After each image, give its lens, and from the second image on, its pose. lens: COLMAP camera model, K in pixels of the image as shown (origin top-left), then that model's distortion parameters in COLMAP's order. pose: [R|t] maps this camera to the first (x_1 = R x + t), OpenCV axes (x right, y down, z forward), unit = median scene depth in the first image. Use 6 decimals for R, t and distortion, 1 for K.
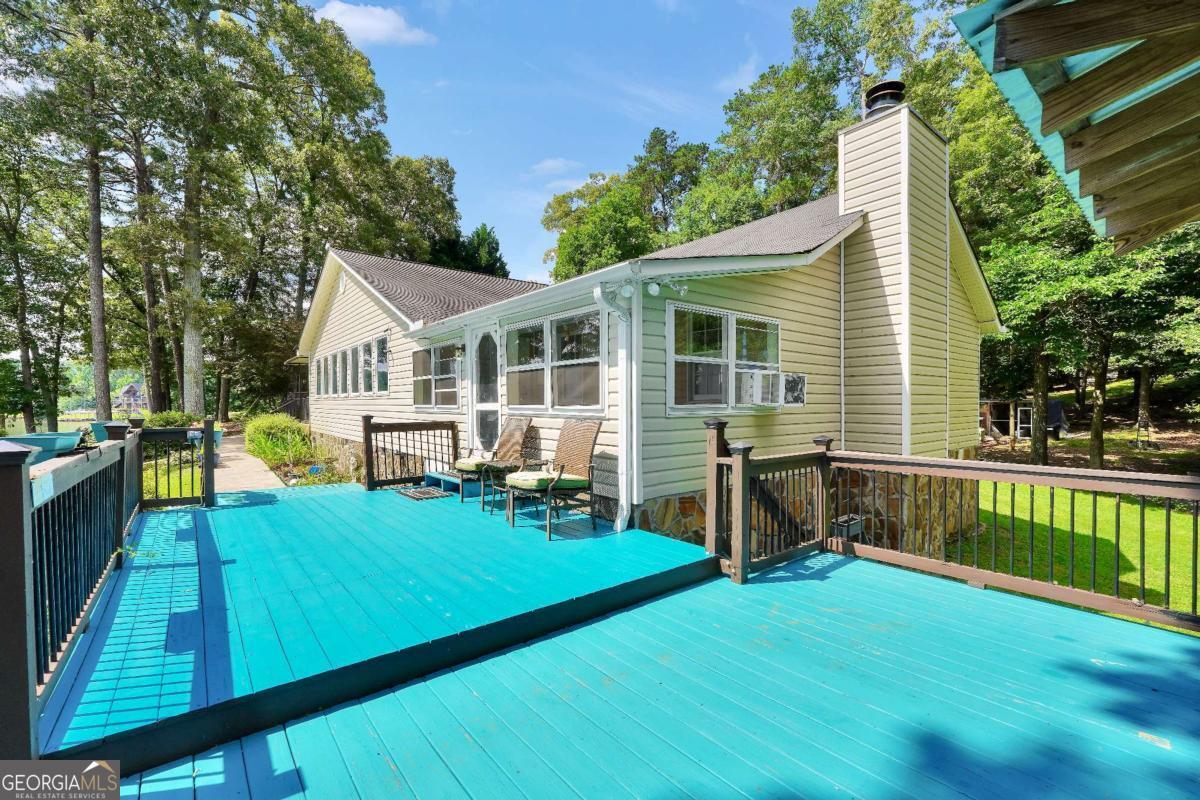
lens RADIAL K [[510.8, 0, 595.9], [0, 510.8, 405.3], [0, 0, 1]] dist [-0.003475, 0.000455]
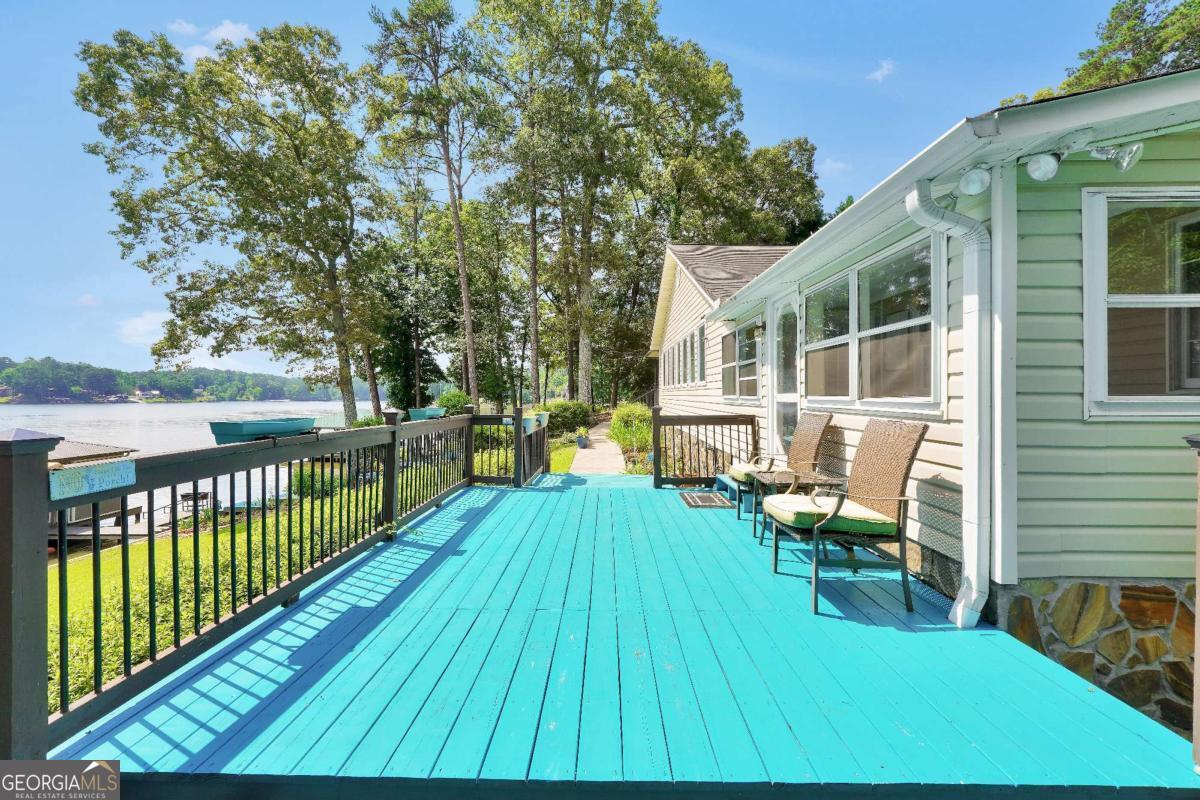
lens RADIAL K [[508.8, 0, 600.4], [0, 508.8, 391.6], [0, 0, 1]] dist [-0.014520, 0.006998]
pose [[0.772089, -0.000348, -0.635514, 0.061840], [-0.006565, 0.999942, -0.008524, 0.001411], [0.635481, 0.010753, 0.772042, 0.222826]]
